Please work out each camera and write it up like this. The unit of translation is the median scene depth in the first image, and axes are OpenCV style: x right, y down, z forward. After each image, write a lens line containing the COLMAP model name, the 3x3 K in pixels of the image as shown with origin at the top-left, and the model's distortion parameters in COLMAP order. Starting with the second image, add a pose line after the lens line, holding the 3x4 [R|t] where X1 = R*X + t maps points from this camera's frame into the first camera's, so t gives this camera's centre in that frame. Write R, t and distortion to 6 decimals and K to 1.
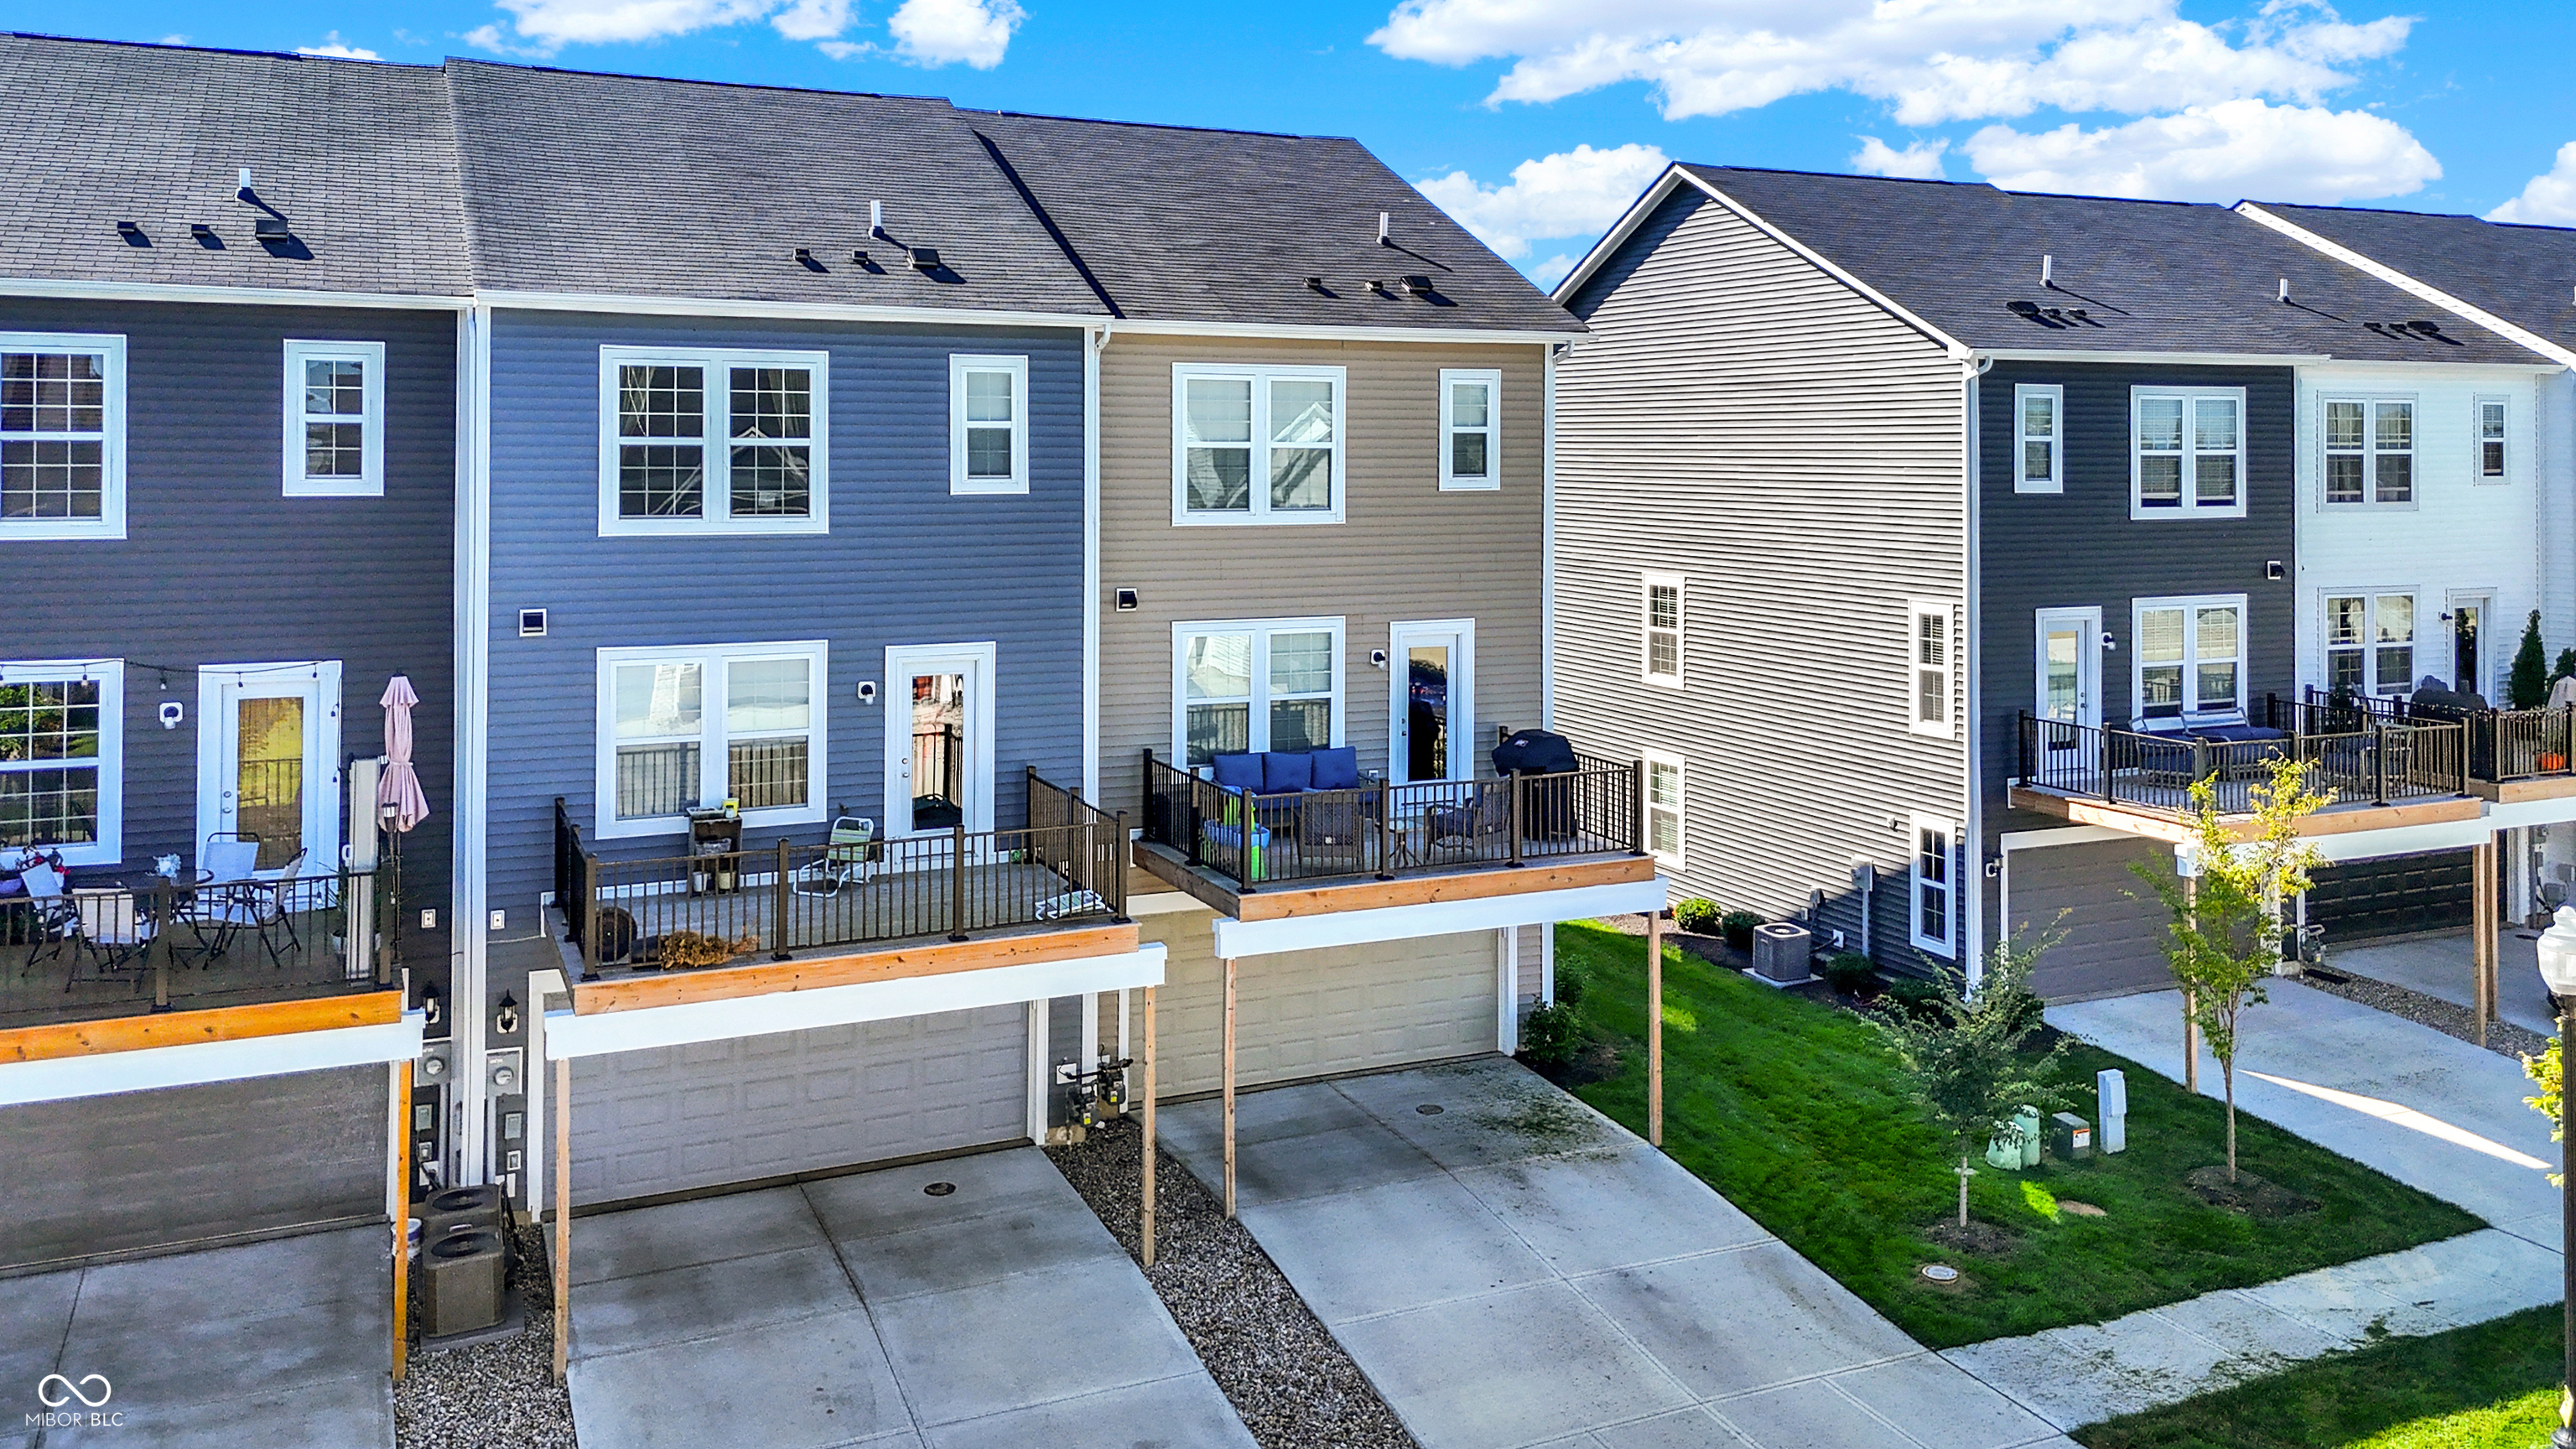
lens RADIAL K [[2018.6, 0, 1291.0], [0, 2018.6, 396.1], [0, 0, 1]] dist [-0.000156, 0.006279]
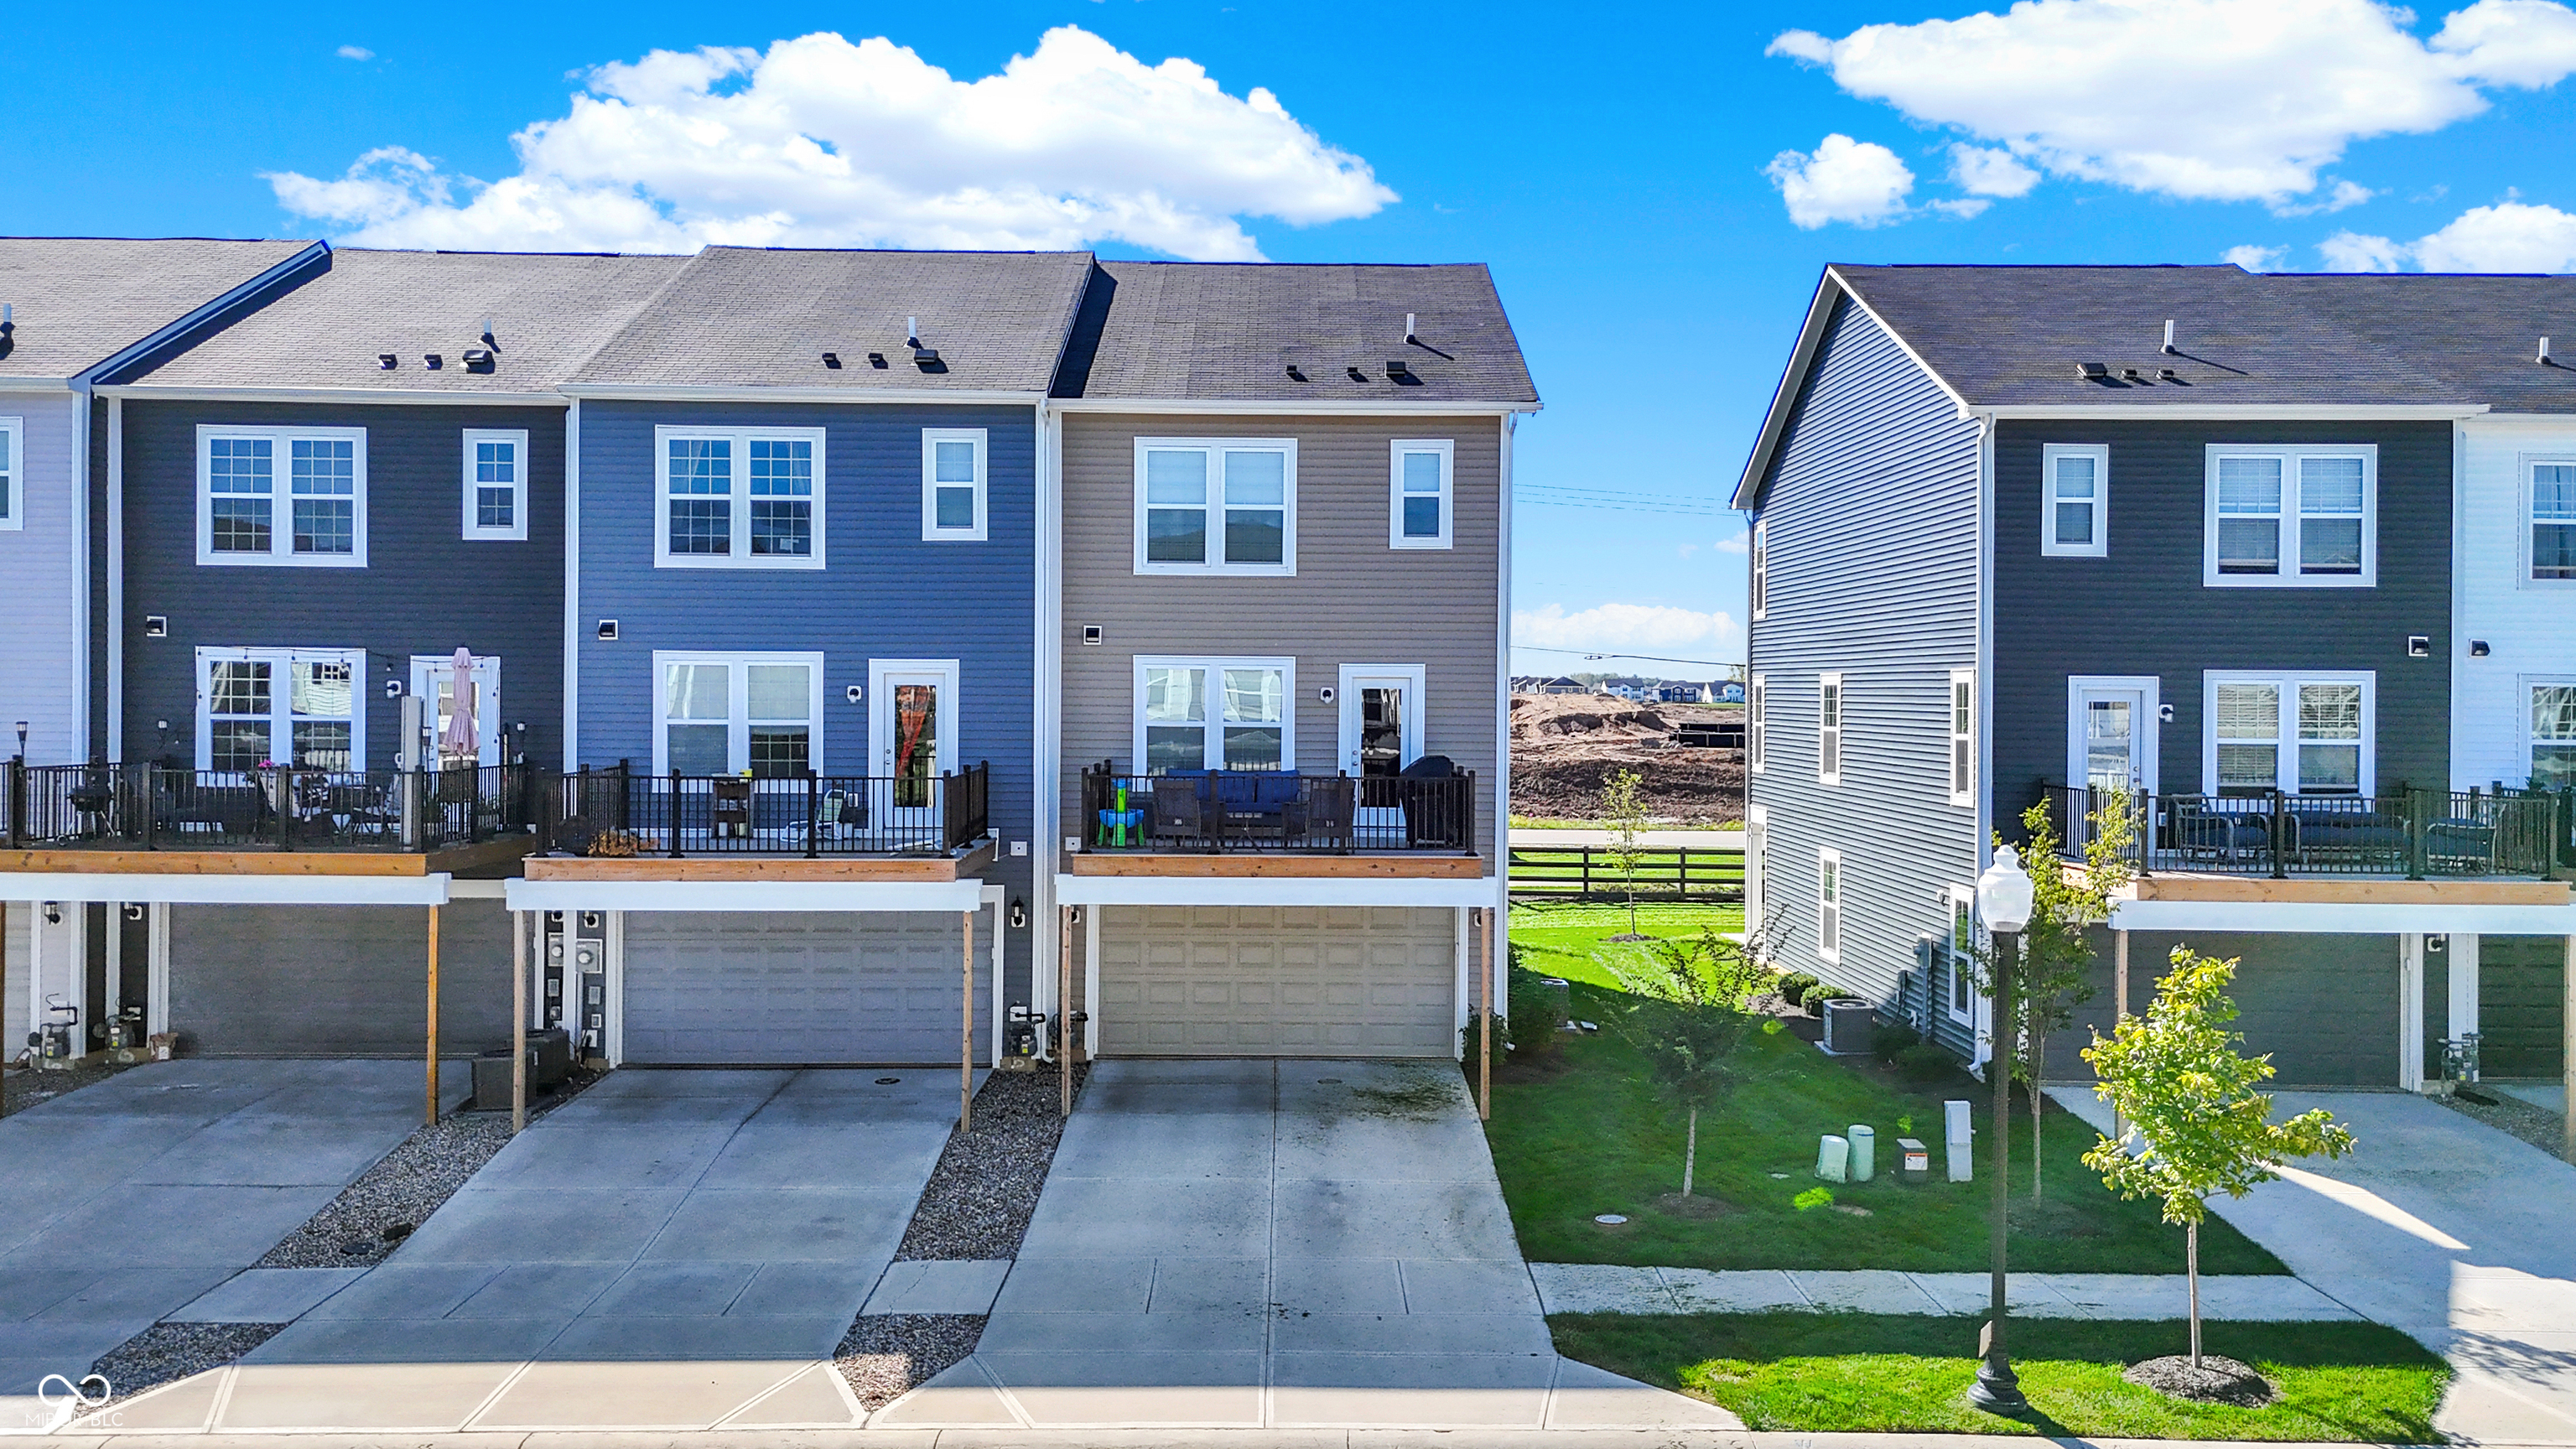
lens RADIAL K [[1961.6, 0, 1283.1], [0, 1961.6, 686.6], [0, 0, 1]] dist [0.003294, -0.000092]
pose [[0.910821, 0.002490, -0.412794, 0.528525], [0.005126, 0.999836, 0.017341, 0.117626], [0.412770, -0.017910, 0.910659, -0.014932]]
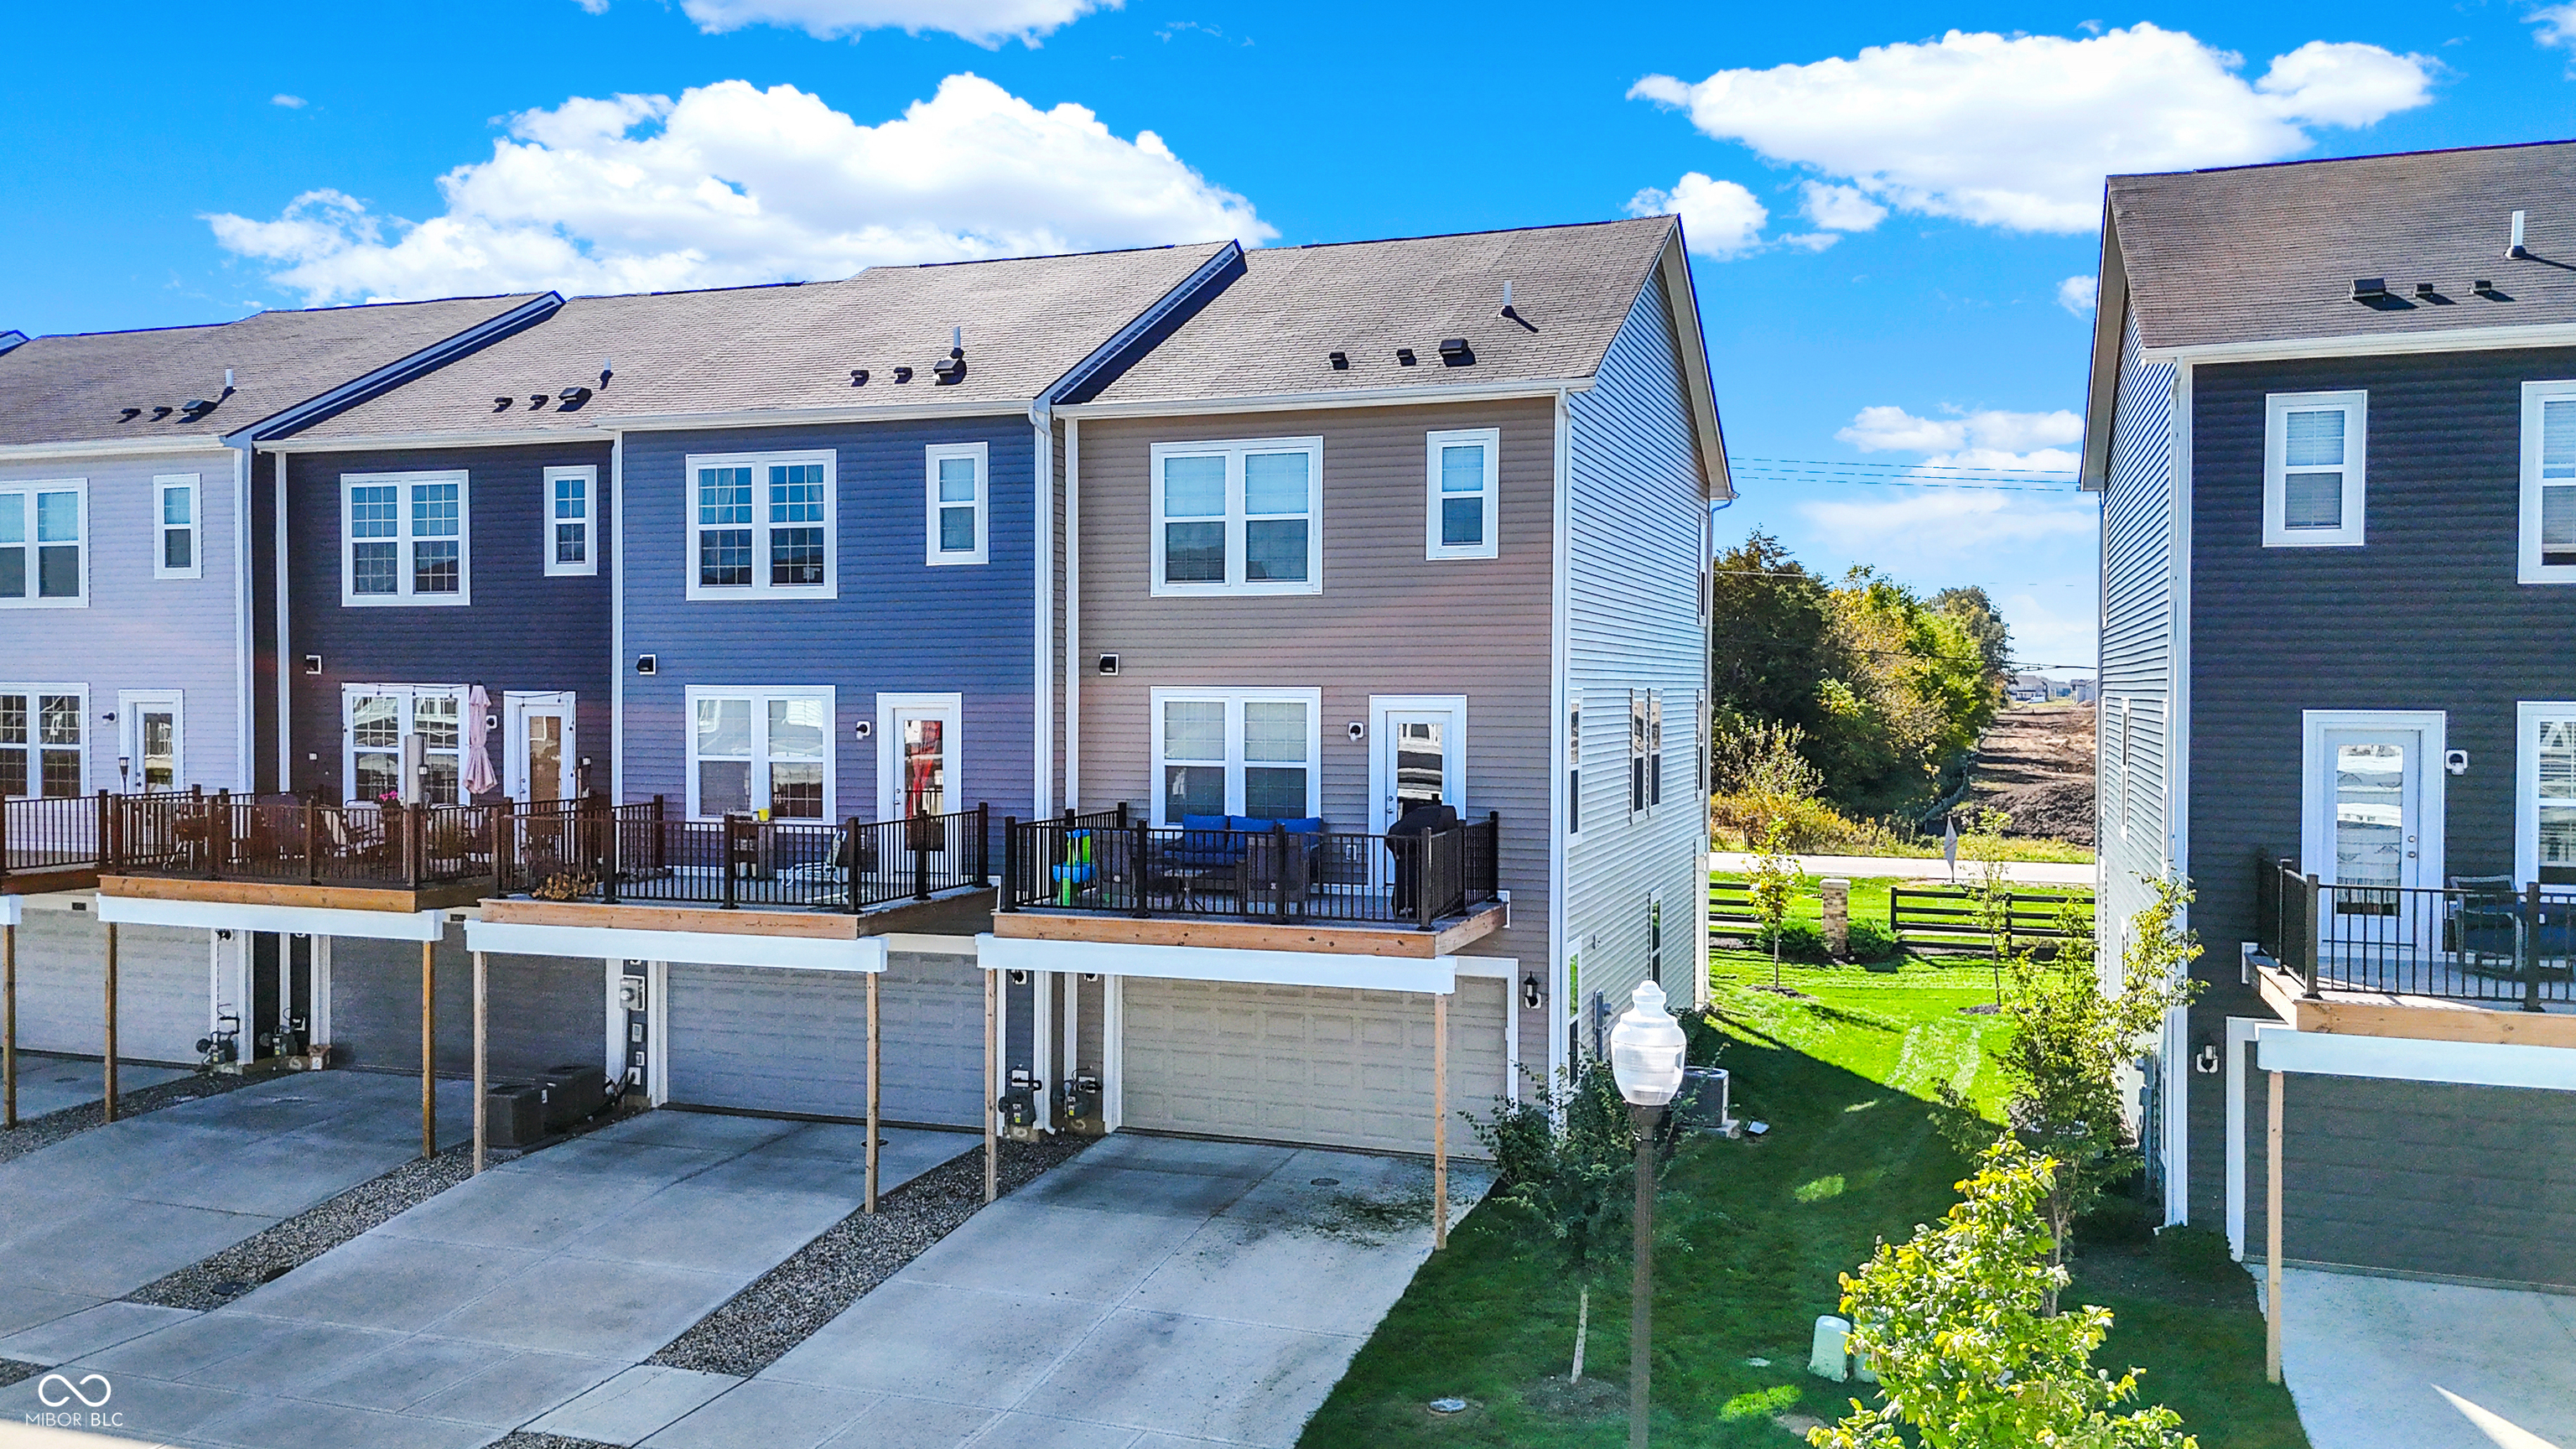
lens RADIAL K [[1931.0, 0, 1288.0], [0, 1931.0, 724.5], [0, 0, 1]] dist [-0.000110, 0.005783]
pose [[0.717674, 0.010785, -0.696296, 0.746606], [0.014801, 0.999418, 0.030735, 0.107721], [0.696222, -0.032364, 0.717097, 0.339024]]
